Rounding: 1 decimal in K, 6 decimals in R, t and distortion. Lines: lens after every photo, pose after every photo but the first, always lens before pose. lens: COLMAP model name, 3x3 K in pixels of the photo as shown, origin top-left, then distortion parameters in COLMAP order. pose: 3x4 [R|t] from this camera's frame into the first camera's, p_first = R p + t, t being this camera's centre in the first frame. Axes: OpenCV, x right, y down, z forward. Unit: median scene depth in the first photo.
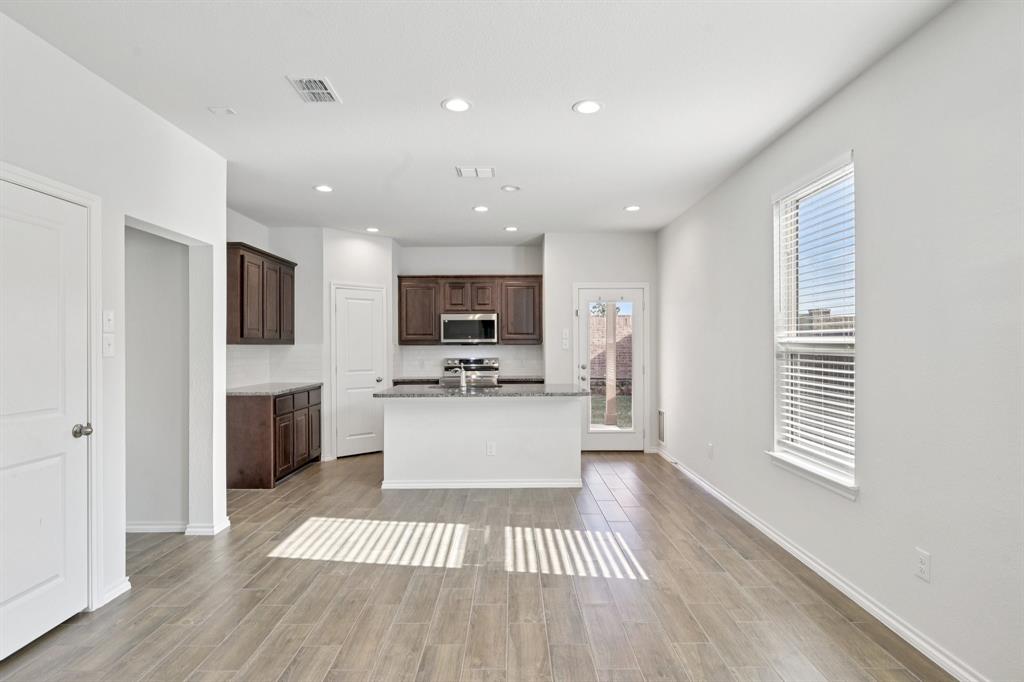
lens RADIAL K [[533.7, 0, 511.9], [0, 533.7, 346.2], [0, 0, 1]] dist [-0.001032, -0.001217]
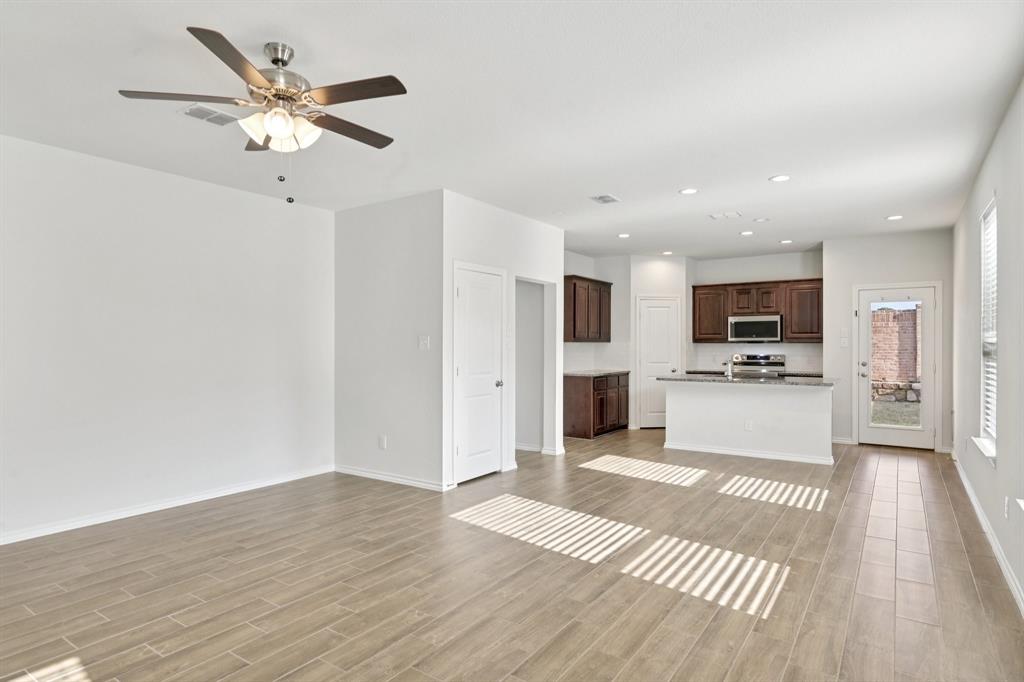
lens RADIAL K [[556.7, 0, 513.6], [0, 556.7, 345.6], [0, 0, 1]] dist [-0.004832, 0.003187]
pose [[0.822957, 0.005999, -0.568072, 0.194626], [-0.003717, 0.999980, 0.005175, -0.001091], [0.568092, -0.002147, 0.822962, -0.310473]]
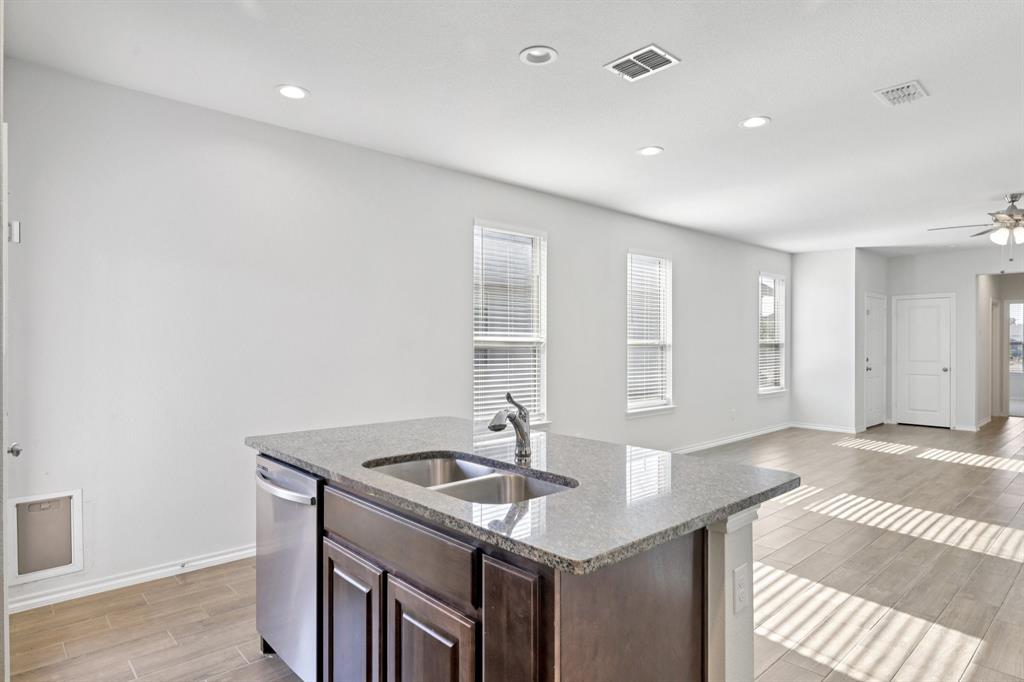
lens RADIAL K [[592.0, 0, 511.1], [0, 592.0, 346.7], [0, 0, 1]] dist [-0.004772, 0.000346]
pose [[-0.682628, -0.002038, 0.730763, -0.305654], [0.003045, 0.999980, 0.005632, -0.000220], [-0.730760, 0.006070, -0.682608, 1.041929]]
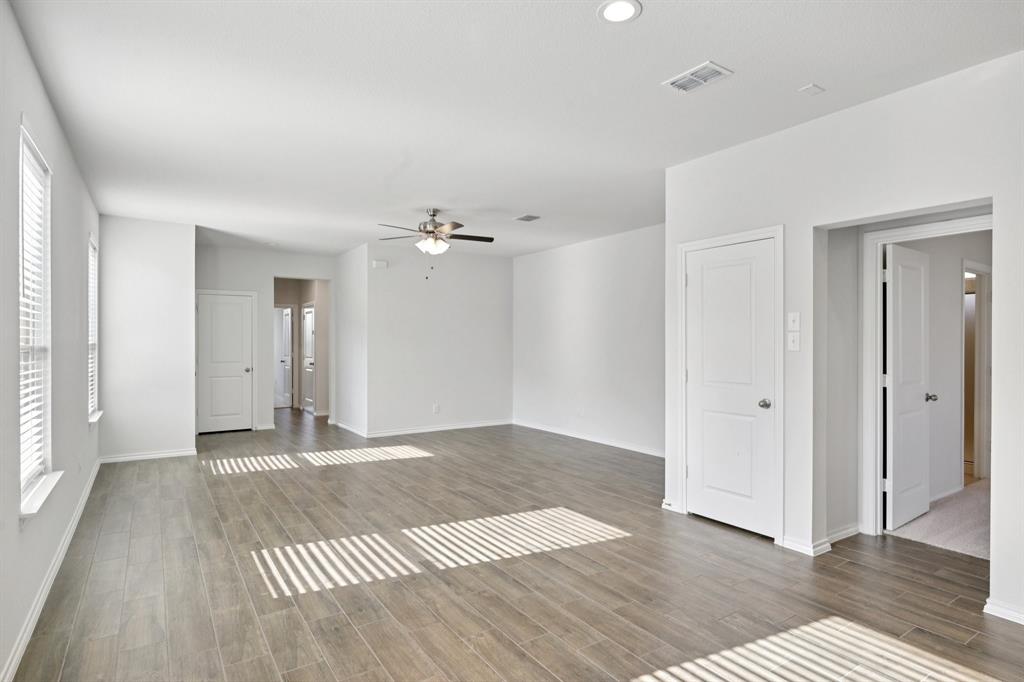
lens RADIAL K [[556.7, 0, 523.2], [0, 556.7, 330.5], [0, 0, 1]] dist [-0.004832, 0.003187]
pose [[-0.828497, -0.006817, -0.559952, 0.207870], [0.002391, 0.999874, -0.015710, -0.003030], [0.559988, -0.014355, -0.828376, 0.746395]]
